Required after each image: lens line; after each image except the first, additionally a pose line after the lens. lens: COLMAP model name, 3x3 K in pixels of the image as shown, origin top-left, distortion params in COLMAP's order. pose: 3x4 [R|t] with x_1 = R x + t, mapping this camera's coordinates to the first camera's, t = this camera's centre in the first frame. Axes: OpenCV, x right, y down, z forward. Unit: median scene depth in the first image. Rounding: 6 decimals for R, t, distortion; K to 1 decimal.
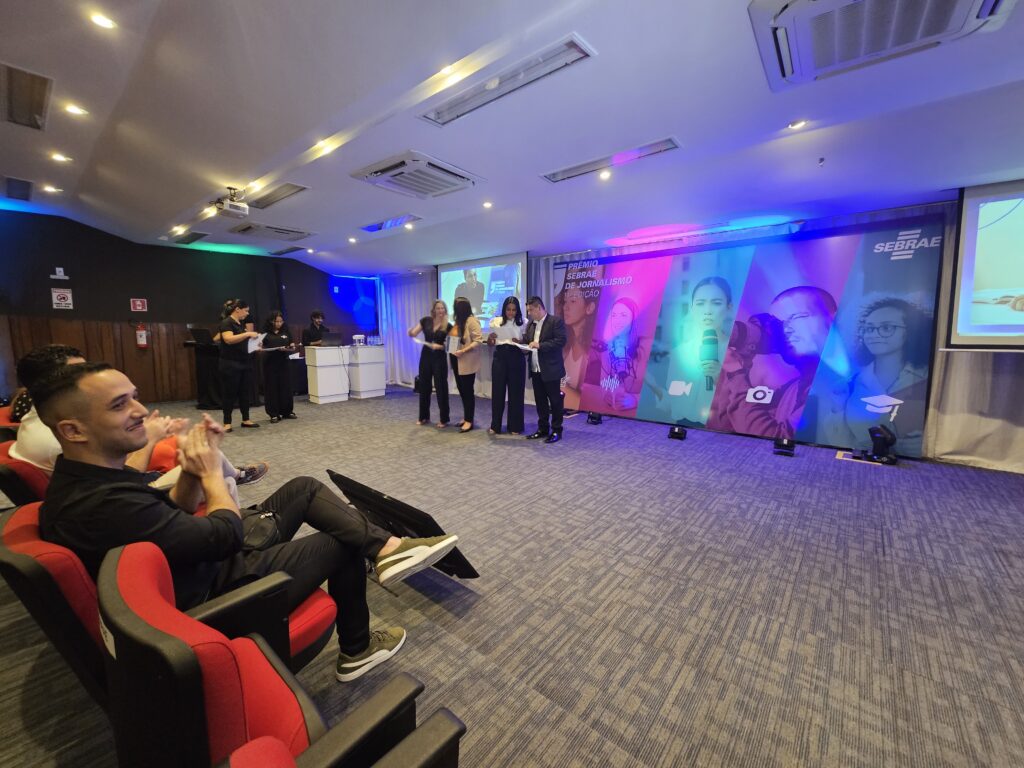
lens RADIAL K [[423.5, 0, 510.0], [0, 423.5, 370.8], [0, 0, 1]] dist [0.001724, 0.000086]
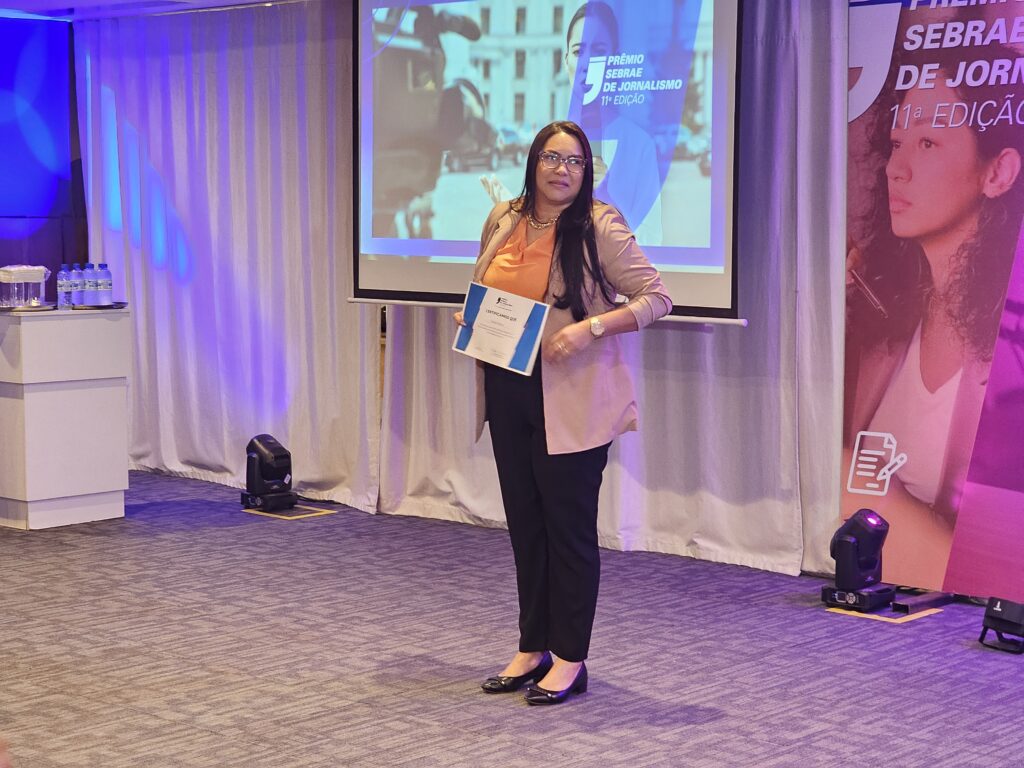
lens RADIAL K [[1968.5, 0, 530.2], [0, 1968.5, 424.6], [0, 0, 1]] dist [0.025505, 0.058701]
pose [[0.999248, 0.013362, -0.036401, -0.042733], [-0.012937, 0.999846, 0.011881, -0.016599], [0.036554, -0.011401, 0.999267, -0.164574]]
